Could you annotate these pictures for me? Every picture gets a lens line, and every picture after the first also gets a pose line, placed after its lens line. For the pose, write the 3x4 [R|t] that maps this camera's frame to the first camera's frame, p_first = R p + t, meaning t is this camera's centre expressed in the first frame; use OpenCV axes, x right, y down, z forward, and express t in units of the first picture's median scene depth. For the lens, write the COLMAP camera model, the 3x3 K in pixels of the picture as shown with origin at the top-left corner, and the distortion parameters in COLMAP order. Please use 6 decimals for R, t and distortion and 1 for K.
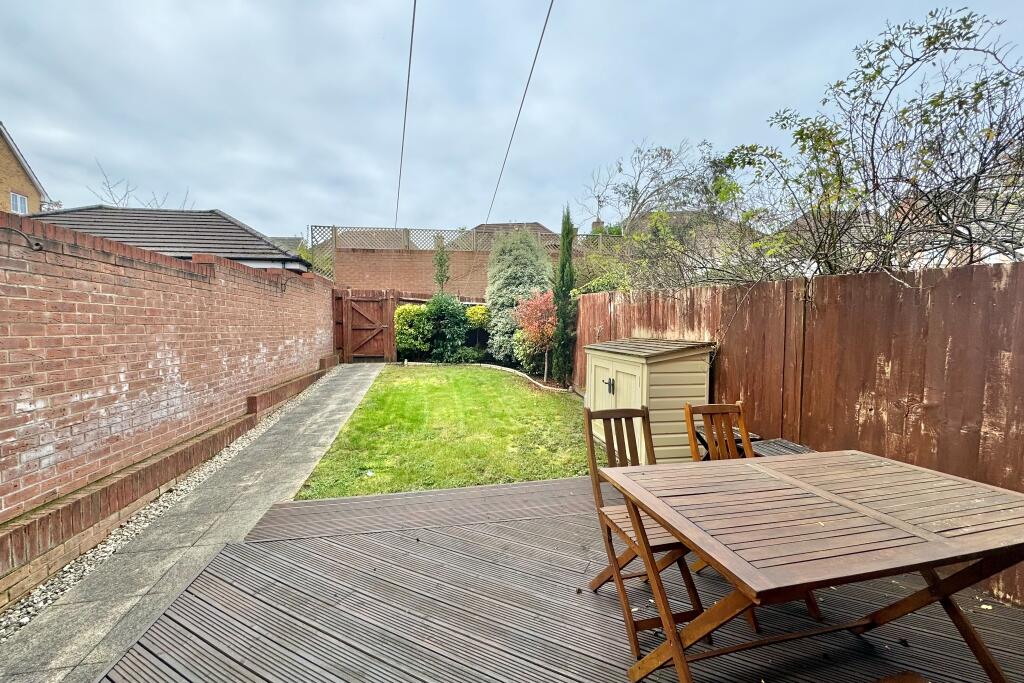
lens RADIAL K [[411.7, 0, 529.5], [0, 411.7, 344.8], [0, 0, 1]] dist [0.000793, 0.000138]
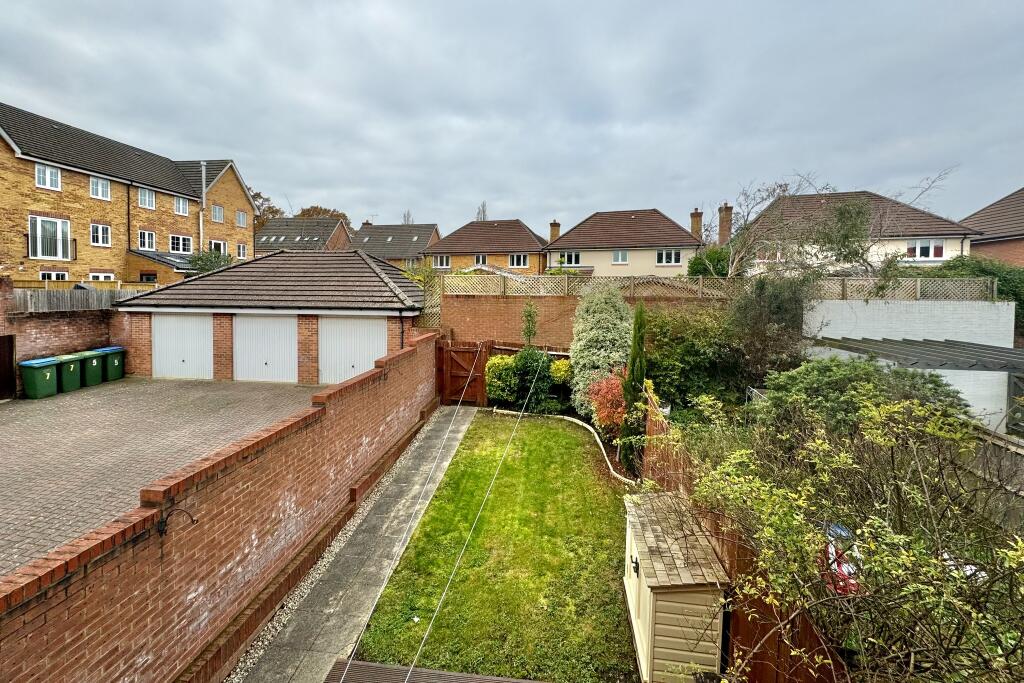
lens RADIAL K [[411.7, 0, 512.9], [0, 411.7, 338.7], [0, 0, 1]] dist [0.000793, 0.000138]
pose [[0.954189, 0.033531, -0.297319, 0.066505], [-0.033998, 0.999415, 0.003600, -0.161253], [0.297266, 0.006674, 0.954771, -0.023622]]
